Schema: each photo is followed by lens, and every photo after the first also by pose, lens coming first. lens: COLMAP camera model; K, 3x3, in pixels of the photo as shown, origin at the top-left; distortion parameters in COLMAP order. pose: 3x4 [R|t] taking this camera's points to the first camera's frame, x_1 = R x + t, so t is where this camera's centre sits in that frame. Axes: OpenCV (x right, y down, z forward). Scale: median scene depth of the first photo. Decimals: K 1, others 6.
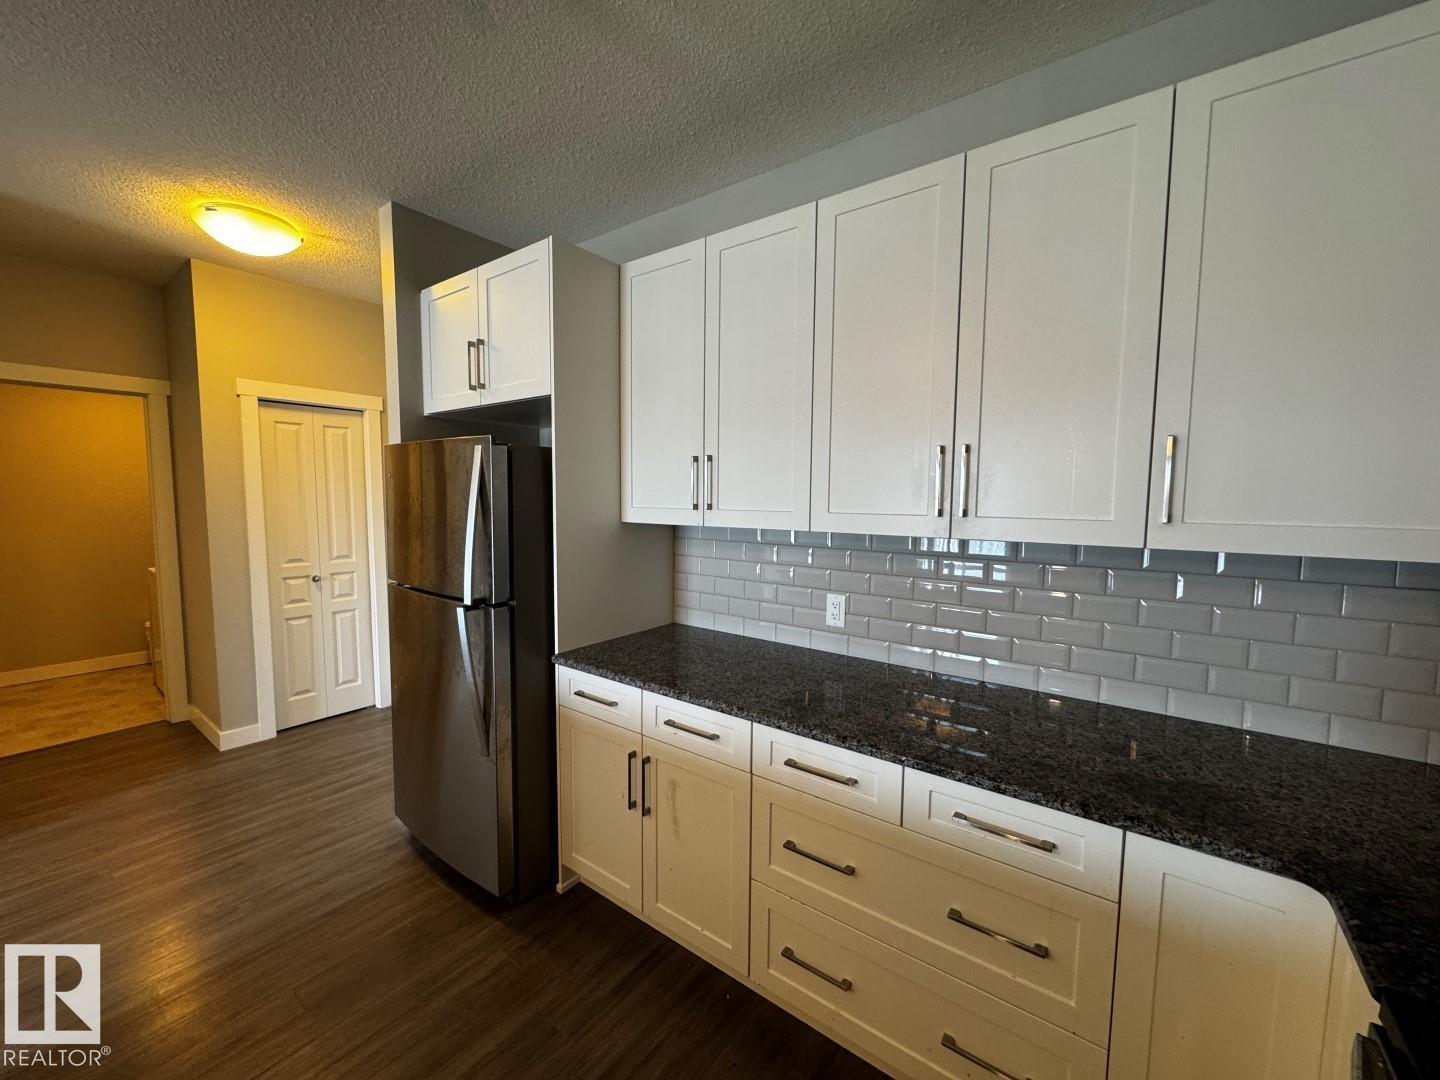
lens RADIAL K [[575.4, 0, 723.8], [0, 575.4, 539.7], [0, 0, 1]] dist [-0.006096, 0.000474]
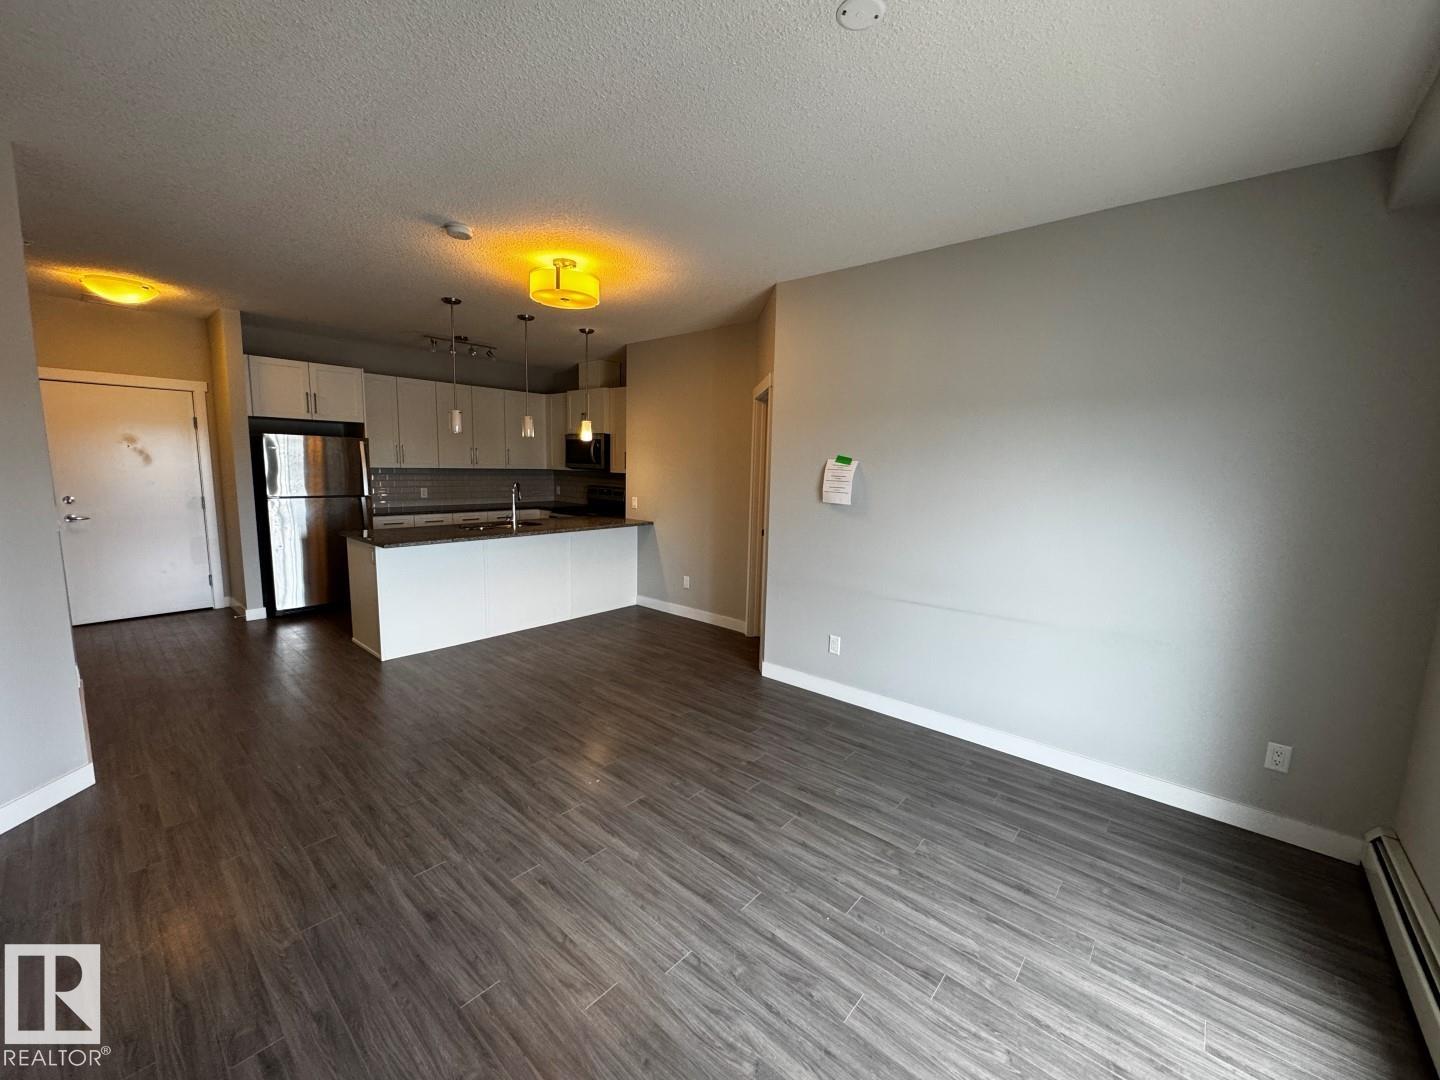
lens RADIAL K [[575.4, 0, 723.0], [0, 575.4, 543.8], [0, 0, 1]] dist [-0.006096, 0.000474]
pose [[0.072053, -0.148314, 0.986312, -2.687143], [0.050036, 0.988175, 0.144939, 0.017675], [-0.996145, 0.038908, 0.078622, -0.867157]]
